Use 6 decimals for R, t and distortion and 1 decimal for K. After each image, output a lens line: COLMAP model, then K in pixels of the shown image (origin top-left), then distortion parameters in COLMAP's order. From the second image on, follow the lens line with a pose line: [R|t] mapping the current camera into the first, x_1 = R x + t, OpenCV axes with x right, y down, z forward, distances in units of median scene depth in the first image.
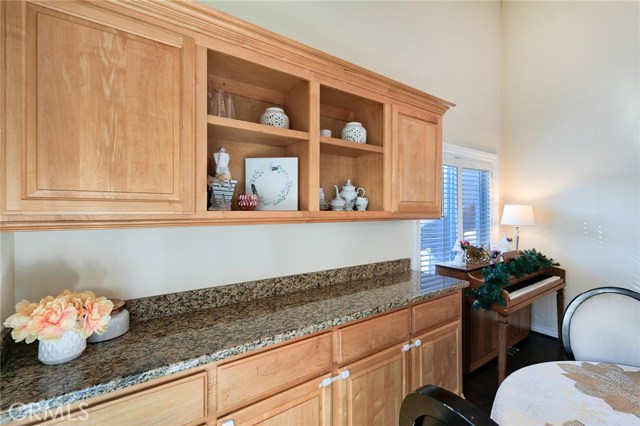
lens RADIAL K [[286.5, 0, 321.9], [0, 286.5, 207.9], [0, 0, 1]] dist [0.003137, -0.000496]
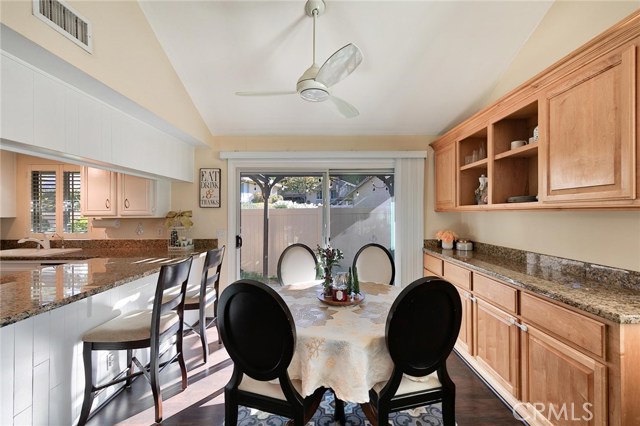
lens RADIAL K [[280.8, 0, 327.5], [0, 280.8, 214.1], [0, 0, 1]] dist [0.011400, -0.003671]
pose [[-0.572727, 0.001031, -0.819745, 1.820090], [0.001816, 0.999998, -0.000011, 0.067409], [0.819744, -0.001495, -0.572728, 1.166098]]
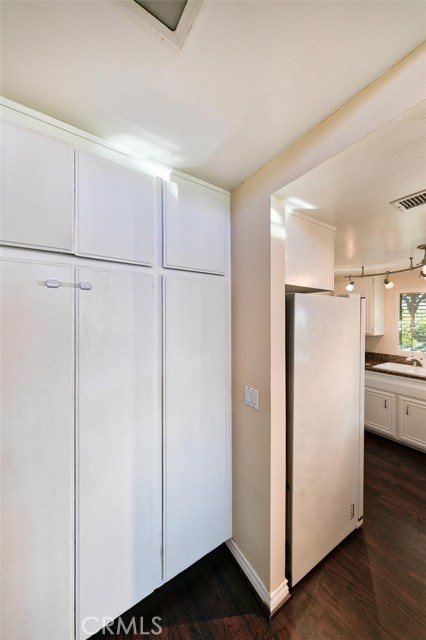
lens RADIAL K [[217.5, 0, 212.2], [0, 217.5, 320.3], [0, 0, 1]] dist [0.000328, 0.000017]
pose [[-0.998801, -0.006154, 0.048558, 2.949456], [-0.005712, 0.999941, 0.009239, -0.061583], [-0.048612, 0.008950, -0.998778, -0.084615]]
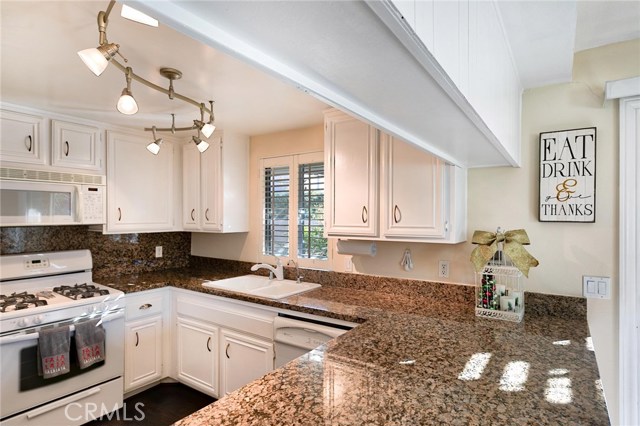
lens RADIAL K [[352.0, 0, 322.0], [0, 352.0, 216.3], [0, 0, 1]] dist [0.004099, 0.002300]
pose [[-0.940316, -0.007372, -0.340222, 1.689433], [-0.006569, 0.999972, -0.003514, 0.000484], [0.340238, -0.001070, -0.940339, -0.102945]]
